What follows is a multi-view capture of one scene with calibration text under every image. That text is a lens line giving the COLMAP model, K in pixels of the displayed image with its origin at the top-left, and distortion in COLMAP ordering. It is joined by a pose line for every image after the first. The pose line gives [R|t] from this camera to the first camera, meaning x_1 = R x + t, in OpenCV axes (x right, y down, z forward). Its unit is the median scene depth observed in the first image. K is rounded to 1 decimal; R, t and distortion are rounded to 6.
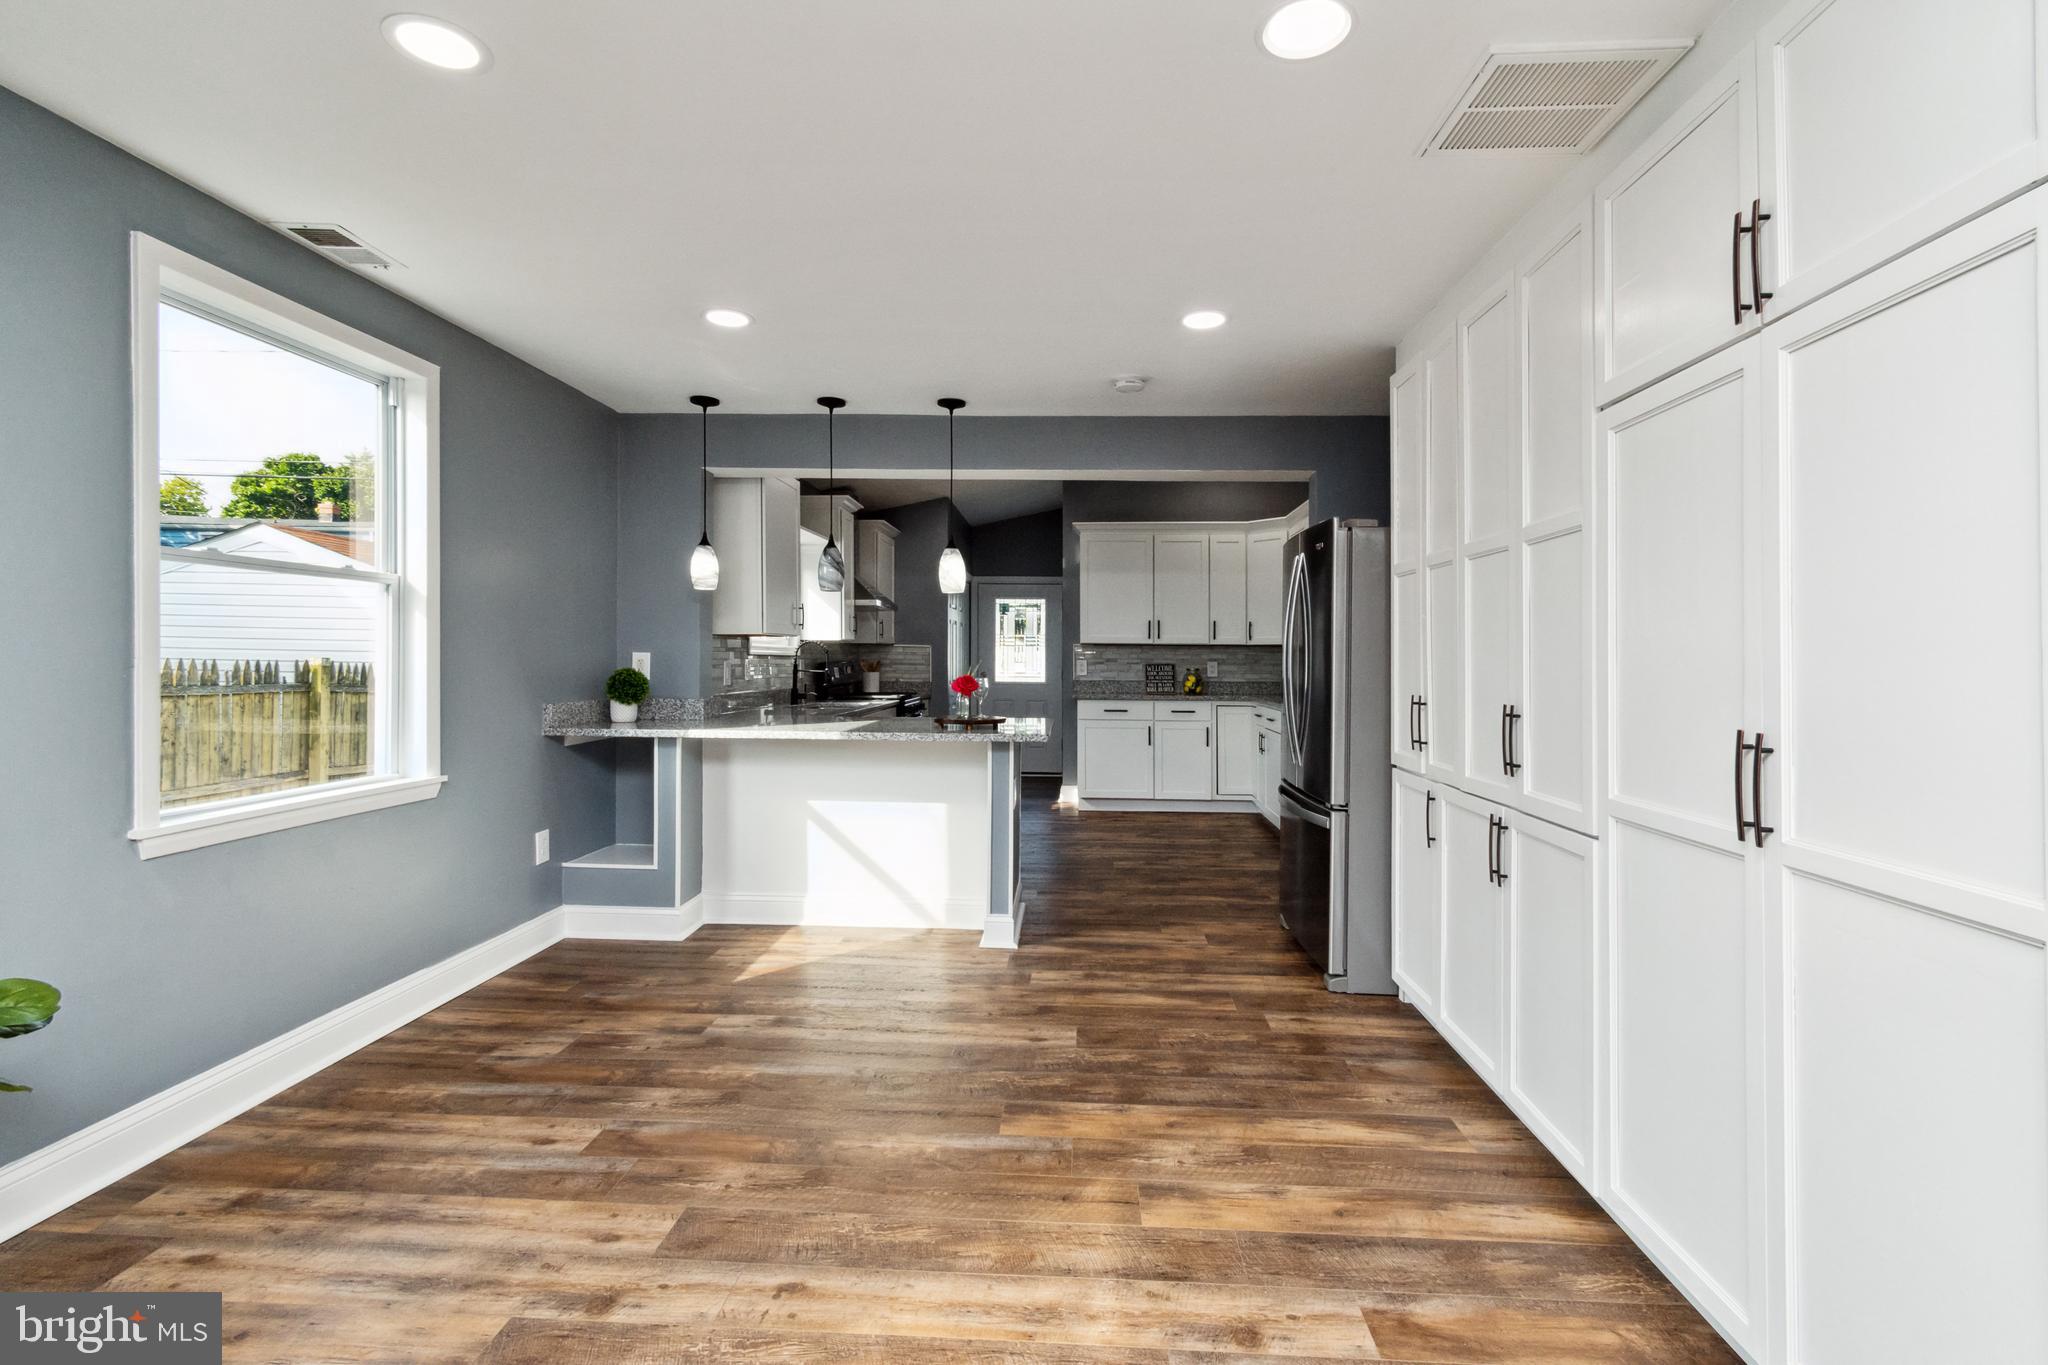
lens RADIAL K [[923.4, 0, 1036.5], [0, 923.4, 639.7], [0, 0, 1]] dist [0.001183, -0.000141]
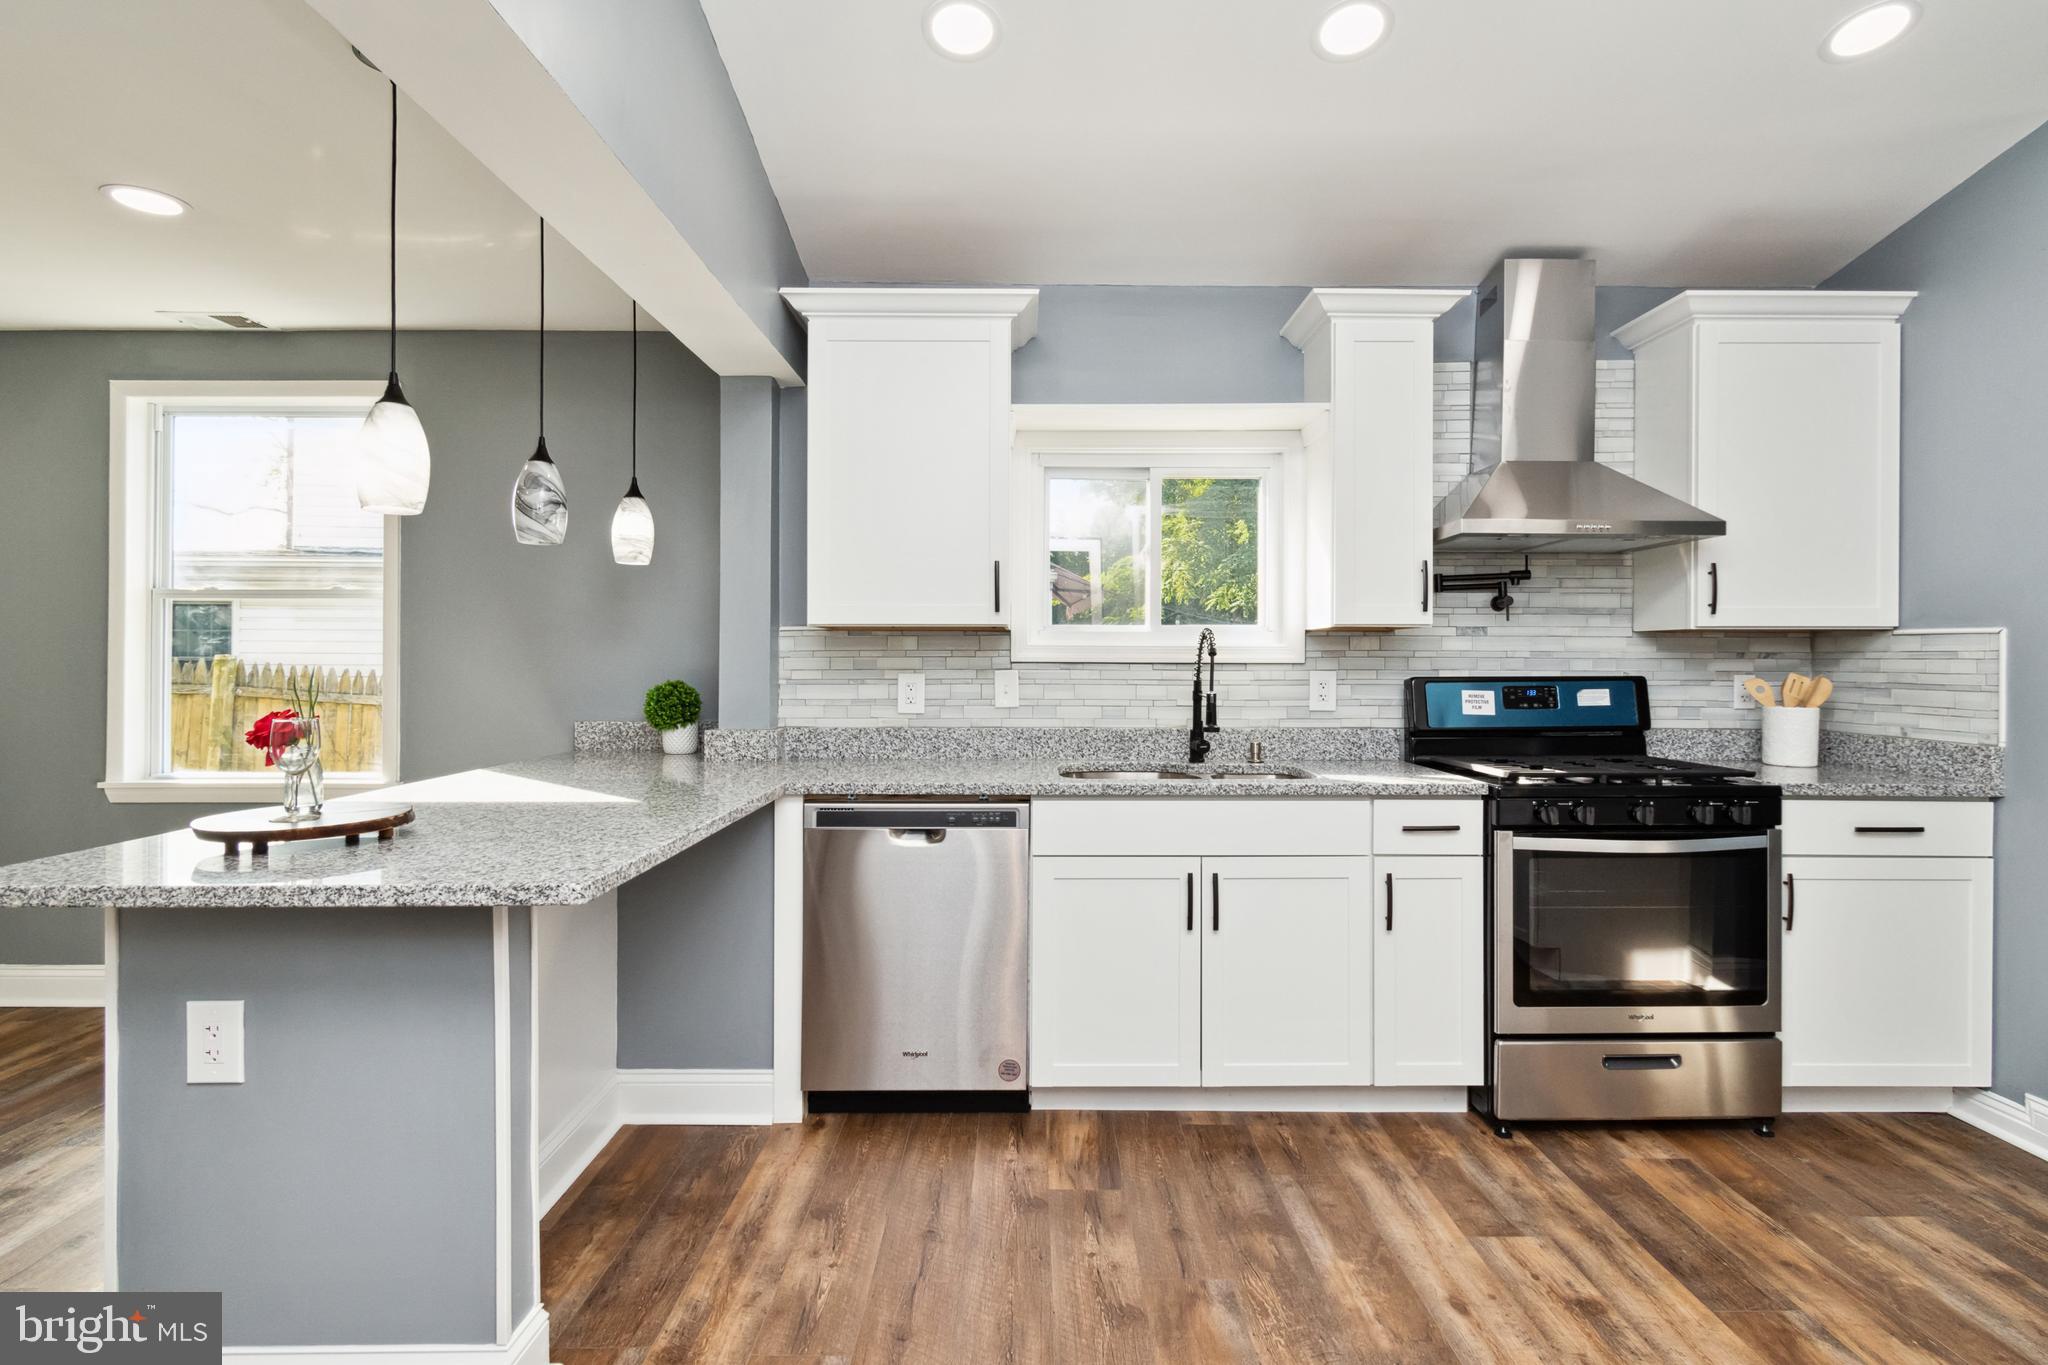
lens RADIAL K [[987.1, 0, 1040.9], [0, 987.1, 666.3], [0, 0, 1]] dist [-0.000863, -0.000080]
pose [[0.056364, -0.000425, -0.998410, 0.472043], [0.018706, 0.999825, 0.000630, 0.031195], [0.998235, -0.018712, 0.056362, 1.619227]]
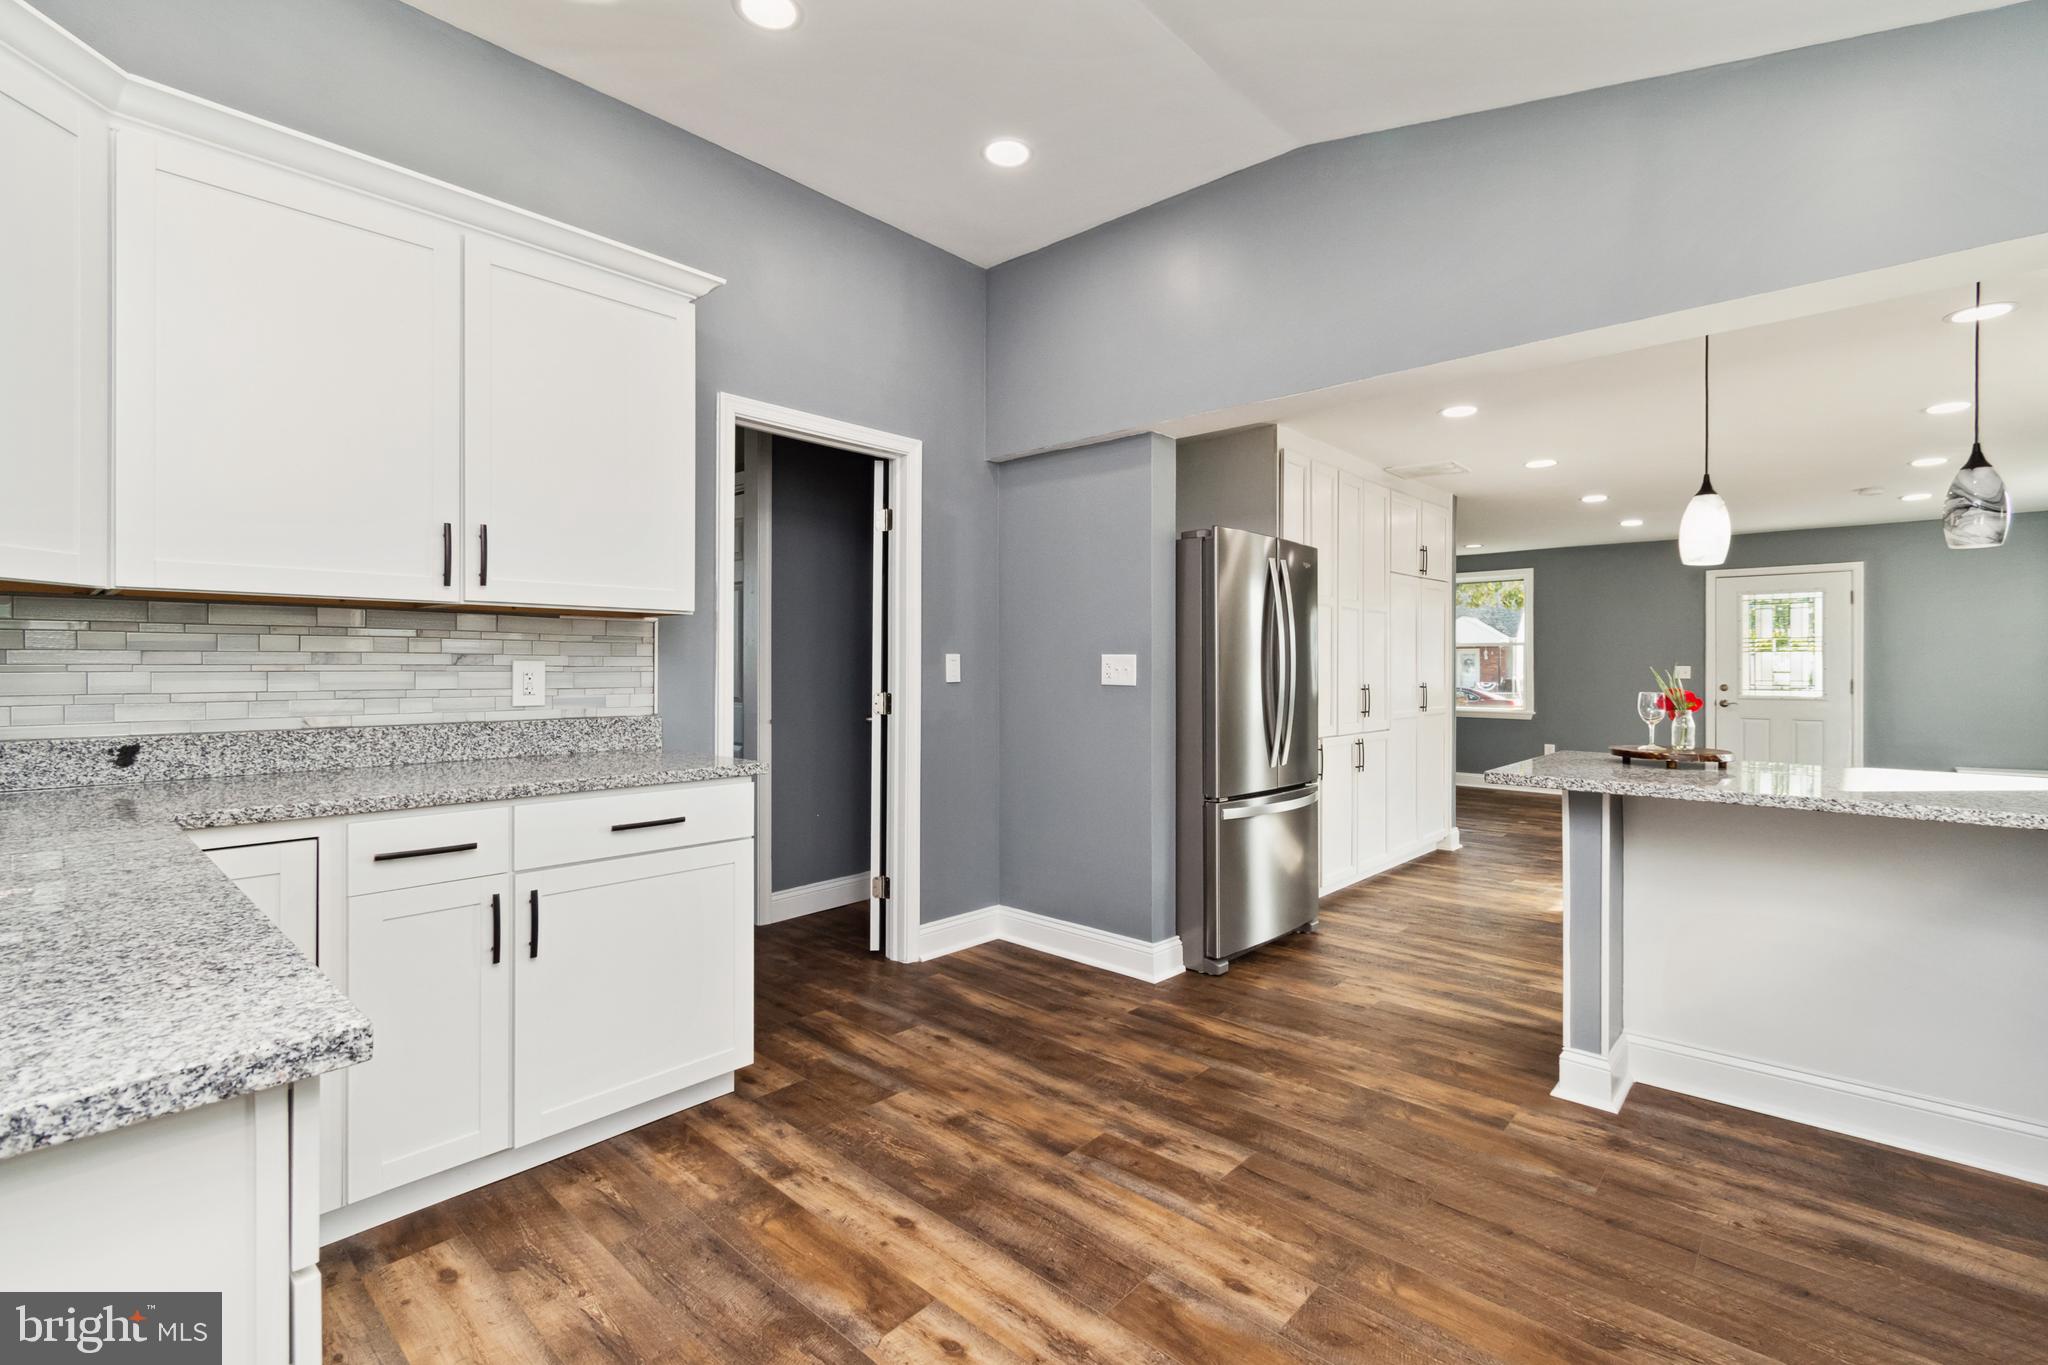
lens RADIAL K [[917.9, 0, 1036.3], [0, 917.9, 666.8], [0, 0, 1]] dist [0.000855, -0.000198]
pose [[-0.778140, -0.014137, 0.627932, -0.165892], [-0.024905, 0.999655, -0.008357, 0.049559], [-0.627597, -0.022142, -0.778224, 2.295985]]
